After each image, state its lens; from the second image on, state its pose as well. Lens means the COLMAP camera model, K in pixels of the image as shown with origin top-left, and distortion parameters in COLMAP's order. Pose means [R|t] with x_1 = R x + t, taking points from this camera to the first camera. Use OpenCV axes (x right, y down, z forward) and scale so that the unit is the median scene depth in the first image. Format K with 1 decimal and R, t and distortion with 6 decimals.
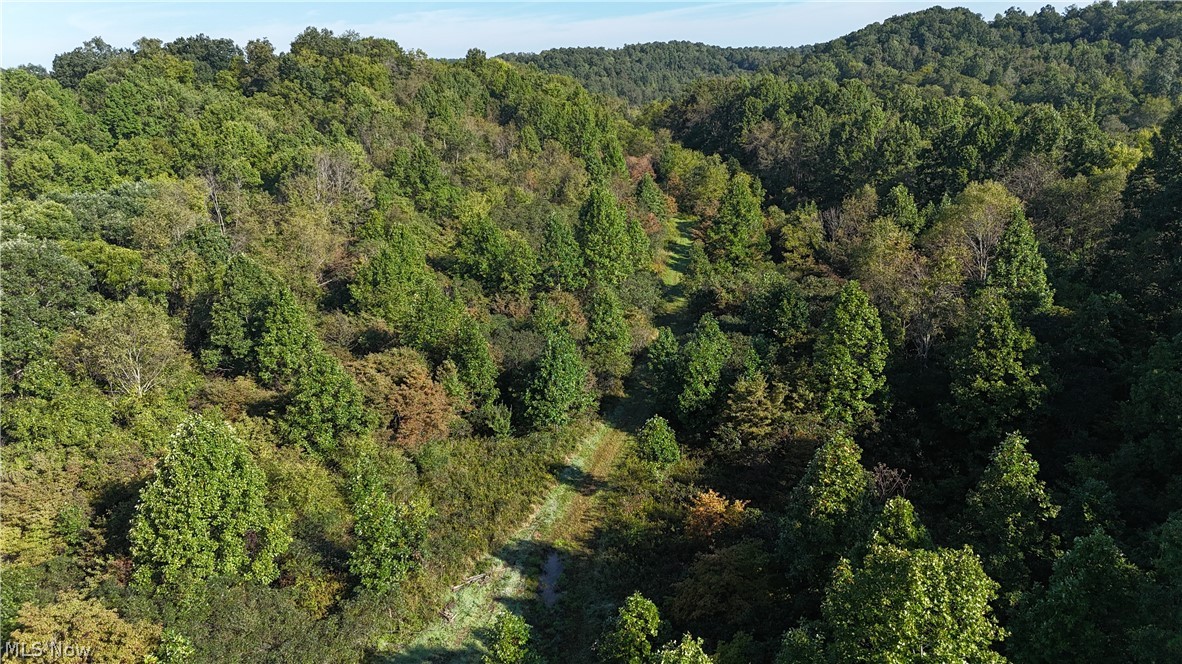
lens RADIAL K [[868.0, 0, 589.7], [0, 868.0, 325.5], [0, 0, 1]] dist [0.074958, -0.070433]
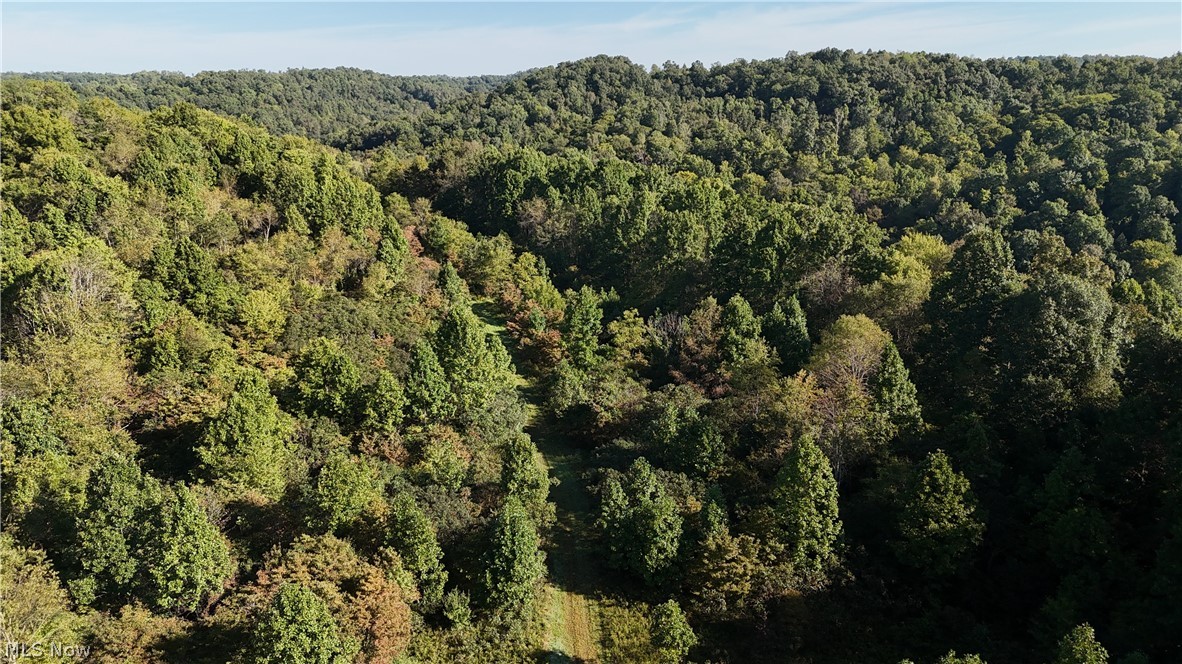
lens RADIAL K [[868.0, 0, 594.1], [0, 868.0, 328.2], [0, 0, 1]] dist [0.074958, -0.070433]
pose [[0.933743, -0.065311, 0.351935, -0.241019], [0.074671, 0.997123, -0.013070, -0.143566], [-0.350068, 0.038484, 0.935933, 0.057393]]
